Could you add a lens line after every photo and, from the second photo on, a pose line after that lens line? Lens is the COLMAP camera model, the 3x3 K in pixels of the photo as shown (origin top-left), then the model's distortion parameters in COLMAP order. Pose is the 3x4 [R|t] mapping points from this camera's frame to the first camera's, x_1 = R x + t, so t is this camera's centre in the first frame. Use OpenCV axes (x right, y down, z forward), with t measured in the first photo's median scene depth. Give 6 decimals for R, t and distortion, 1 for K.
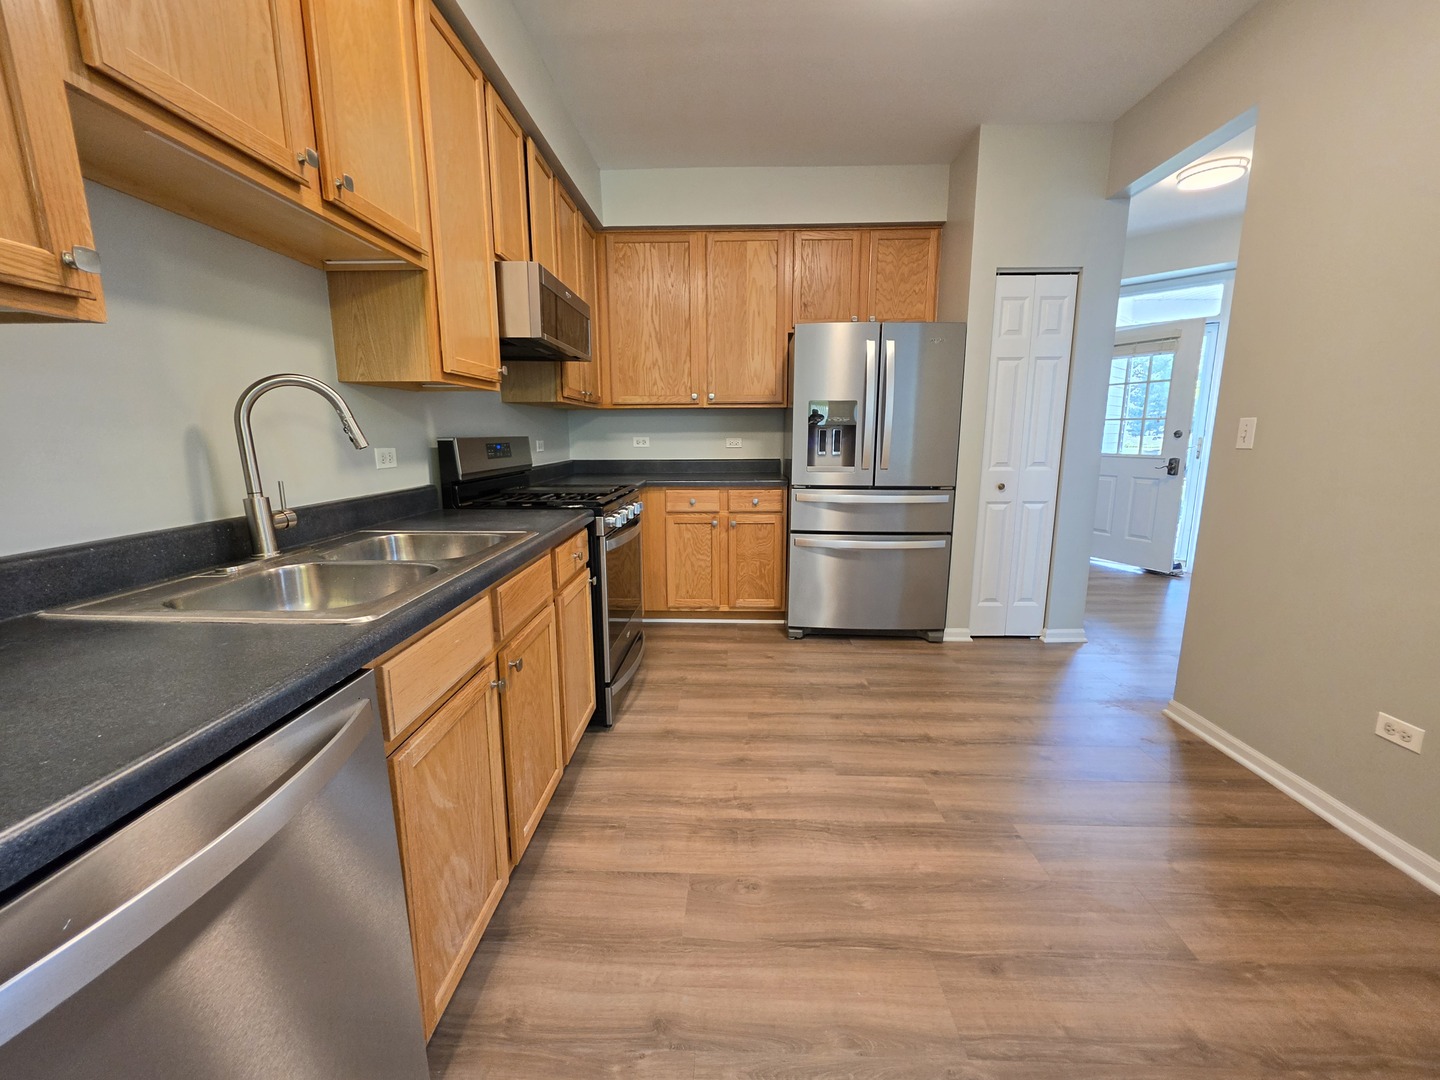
lens RADIAL K [[583.2, 0, 717.0], [0, 583.2, 538.8], [0, 0, 1]] dist [-0.002231, 0.000414]
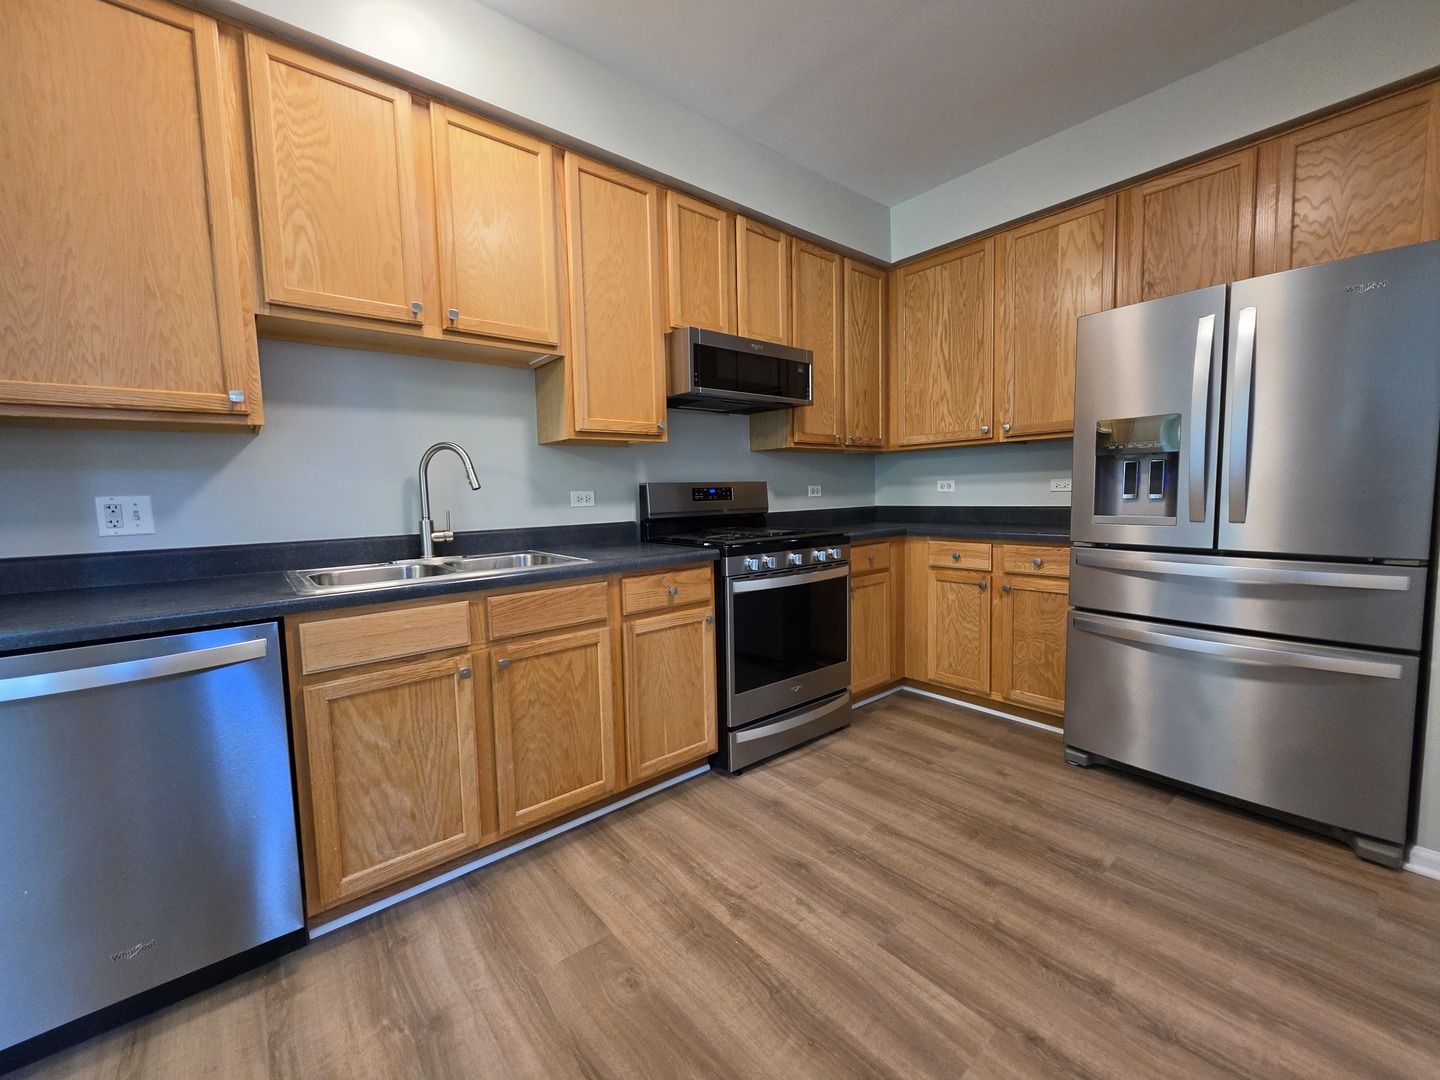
lens RADIAL K [[583.2, 0, 714.1], [0, 583.2, 535.2], [0, 0, 1]] dist [-0.002231, 0.000414]
pose [[0.665044, 0.043933, -0.745511, 0.380151], [-0.112542, 0.992763, -0.041892, -0.021957], [0.738275, 0.111762, 0.665176, 0.218681]]
